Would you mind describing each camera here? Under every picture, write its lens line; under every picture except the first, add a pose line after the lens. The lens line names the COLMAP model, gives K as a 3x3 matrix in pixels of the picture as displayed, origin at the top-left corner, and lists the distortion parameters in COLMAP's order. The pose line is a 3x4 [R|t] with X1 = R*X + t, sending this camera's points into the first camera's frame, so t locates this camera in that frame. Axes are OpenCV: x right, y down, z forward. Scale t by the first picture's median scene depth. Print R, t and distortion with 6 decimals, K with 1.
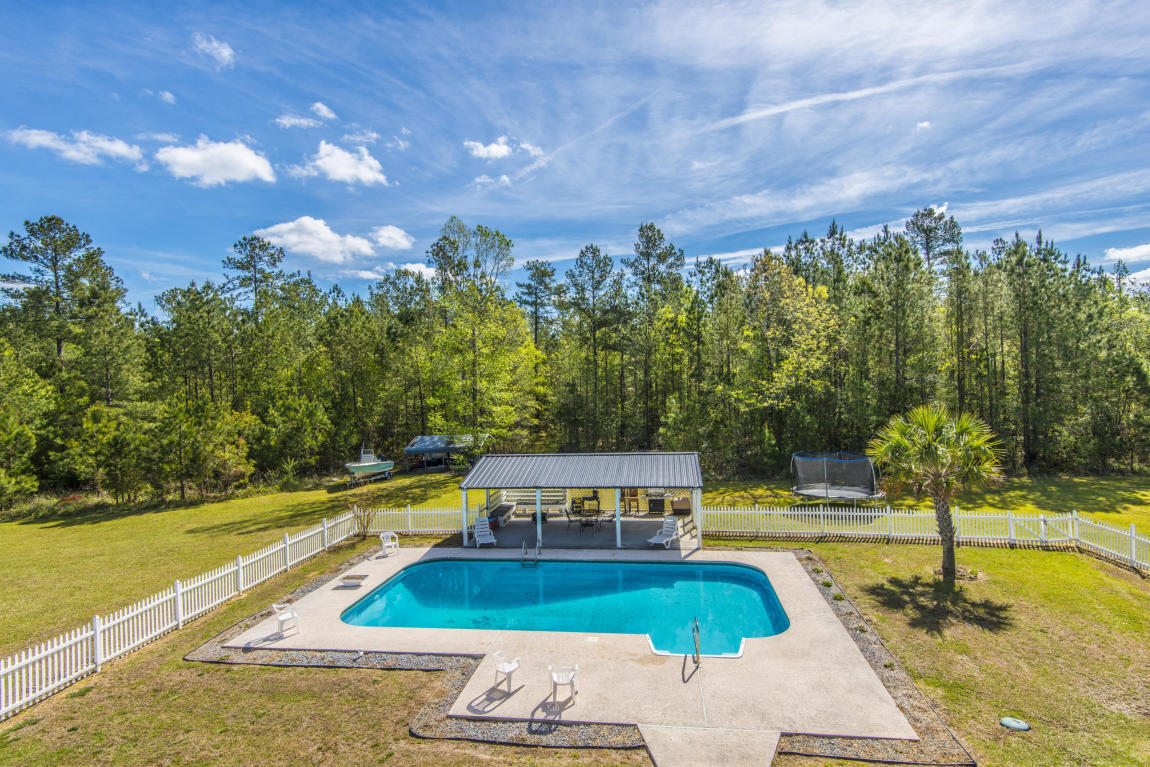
lens RADIAL K [[581.7, 0, 575.0], [0, 581.7, 383.5], [0, 0, 1]] dist [0.015671, -0.001208]
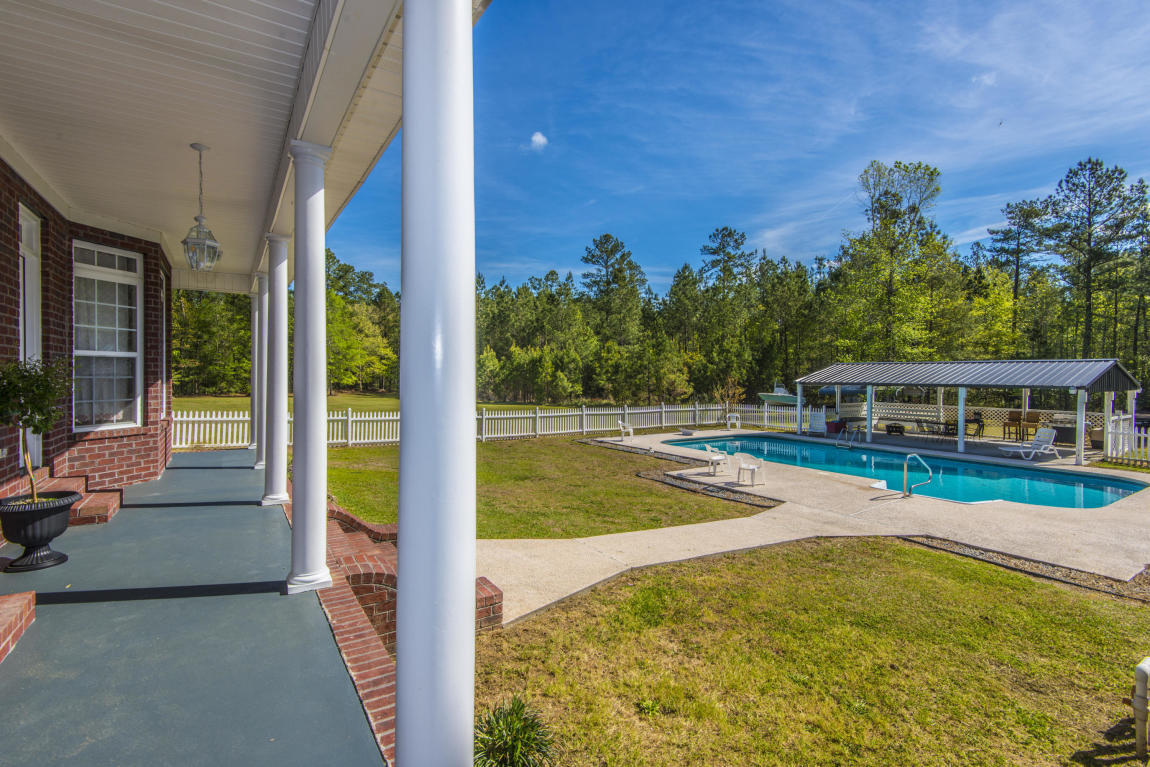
lens RADIAL K [[512.1, 0, 575.0], [0, 512.1, 383.5], [0, 0, 1]] dist [-0.001433, -0.000487]
pose [[0.667199, 0.047115, -0.743388, 0.107423], [-0.021749, 0.998804, 0.043783, 0.061736], [0.744562, -0.013044, 0.667426, 0.006226]]
